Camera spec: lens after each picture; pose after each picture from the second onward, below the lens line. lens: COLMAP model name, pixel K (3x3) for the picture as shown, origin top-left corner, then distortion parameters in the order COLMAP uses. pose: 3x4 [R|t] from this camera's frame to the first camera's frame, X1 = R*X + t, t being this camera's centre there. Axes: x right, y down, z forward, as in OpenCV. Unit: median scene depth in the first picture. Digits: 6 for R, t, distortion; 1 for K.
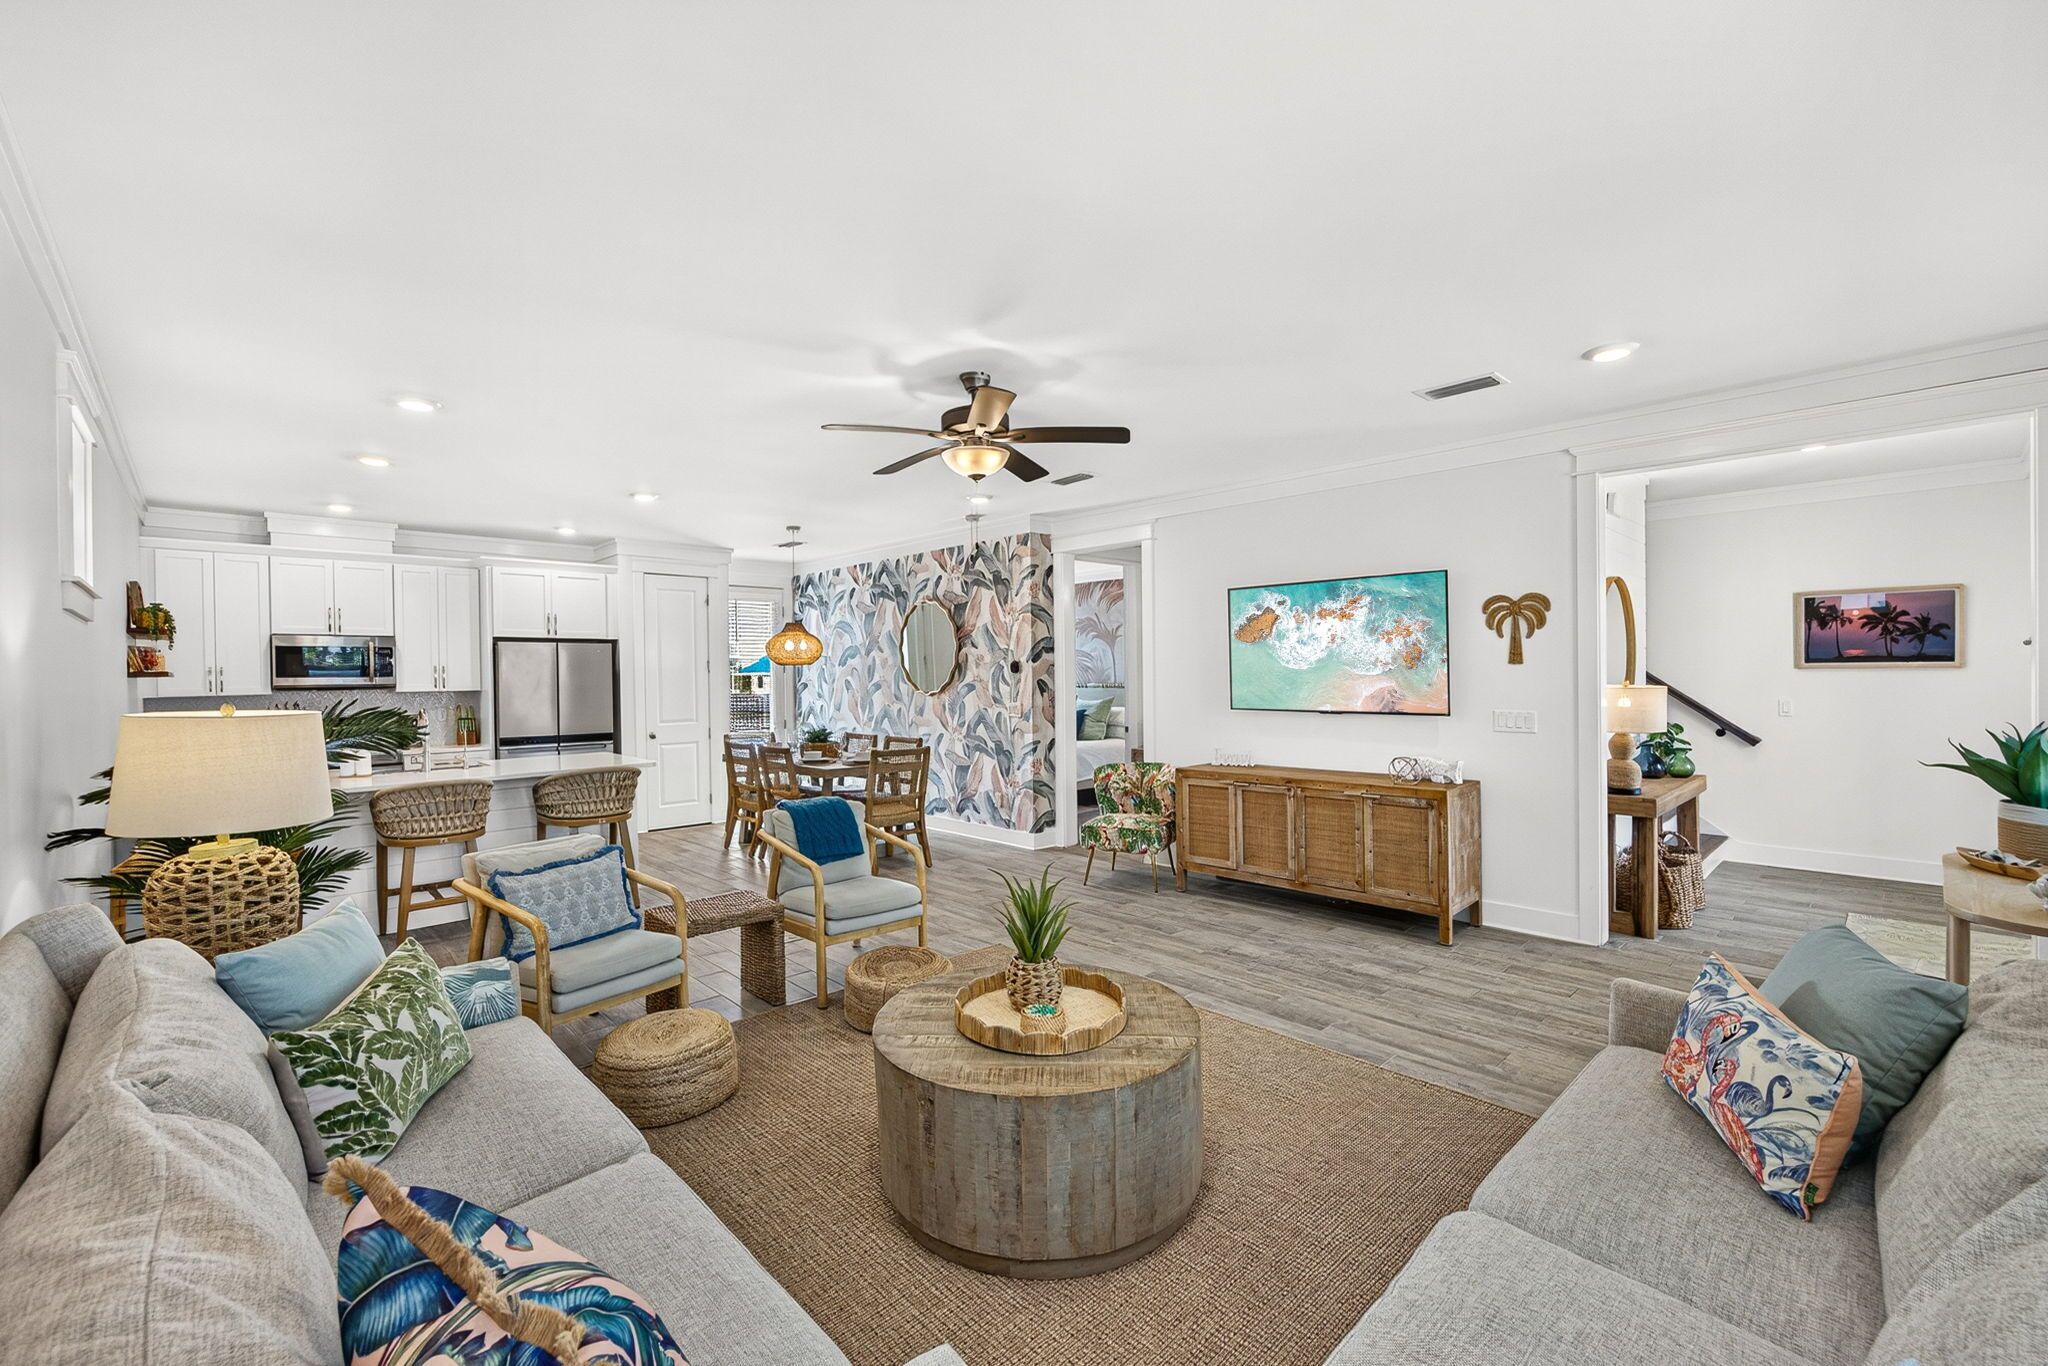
lens RADIAL K [[827.0, 0, 1023.8], [0, 827.0, 667.8], [0, 0, 1]] dist [-0.000212, -0.000034]
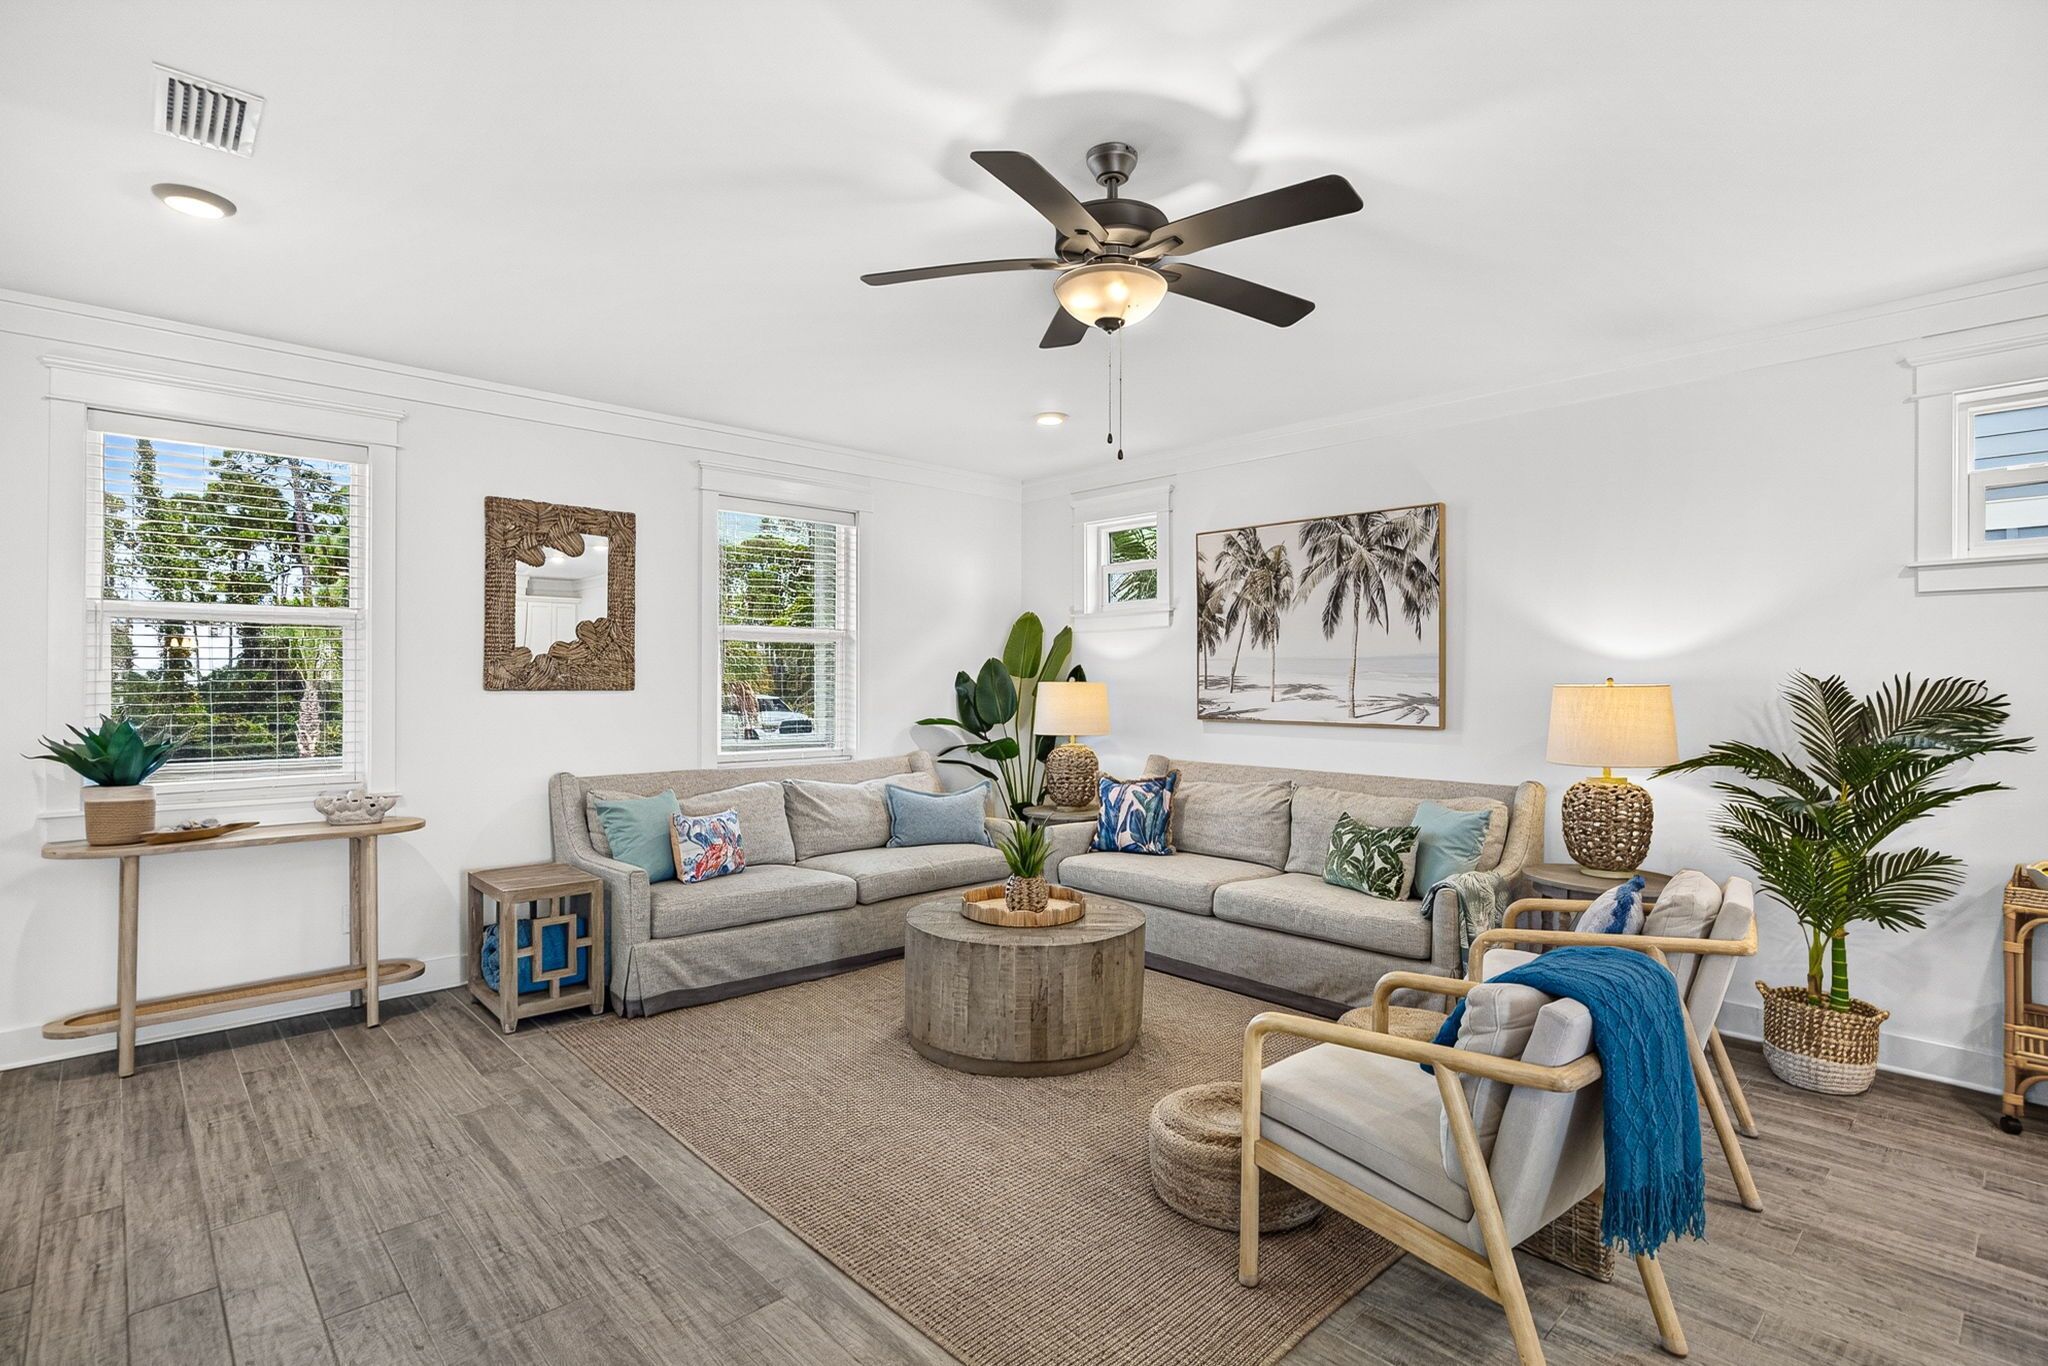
lens RADIAL K [[988.9, 0, 1024.0], [0, 988.9, 683.0], [0, 0, 1]] dist [-0.000169, -0.000033]
pose [[-0.999744, 0.012455, 0.018885, -0.000570], [0.012596, 0.999894, 0.007361, 0.042834], [-0.018791, 0.007597, -0.999795, 2.388984]]
